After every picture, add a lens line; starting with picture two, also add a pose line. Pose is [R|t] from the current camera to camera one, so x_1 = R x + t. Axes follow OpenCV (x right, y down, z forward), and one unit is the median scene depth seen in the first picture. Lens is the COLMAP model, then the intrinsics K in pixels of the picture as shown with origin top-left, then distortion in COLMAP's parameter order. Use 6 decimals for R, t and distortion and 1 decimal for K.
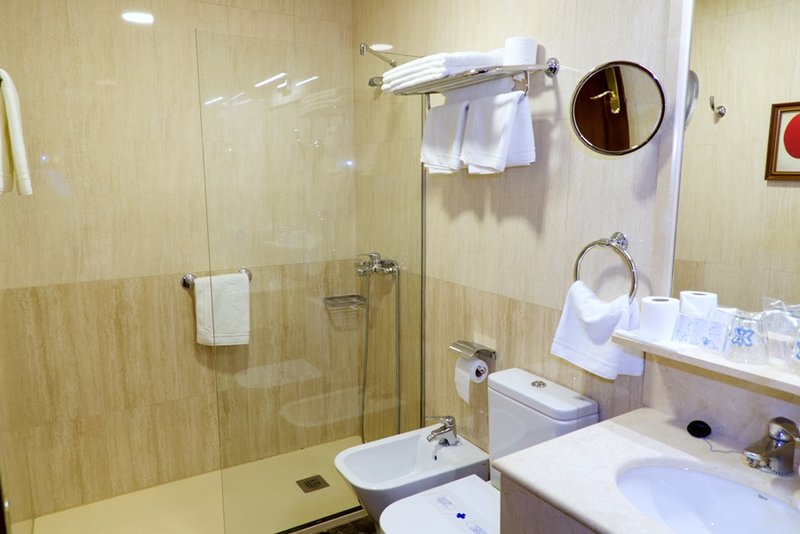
lens RADIAL K [[582.3, 0, 388.7], [0, 582.3, 270.8], [0, 0, 1]] dist [0.026273, -0.007471]
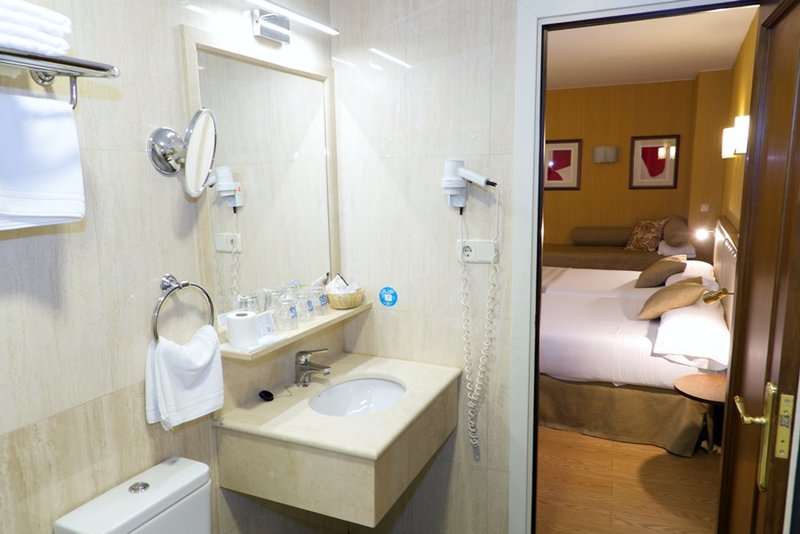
lens RADIAL K [[582.3, 0, 388.7], [0, 582.3, 270.8], [0, 0, 1]] dist [0.026273, -0.007471]
pose [[-0.558118, -0.112974, 0.822035, -0.551686], [0.153286, 0.959599, 0.235953, -0.221145], [-0.815480, 0.257696, -0.518252, 1.084504]]
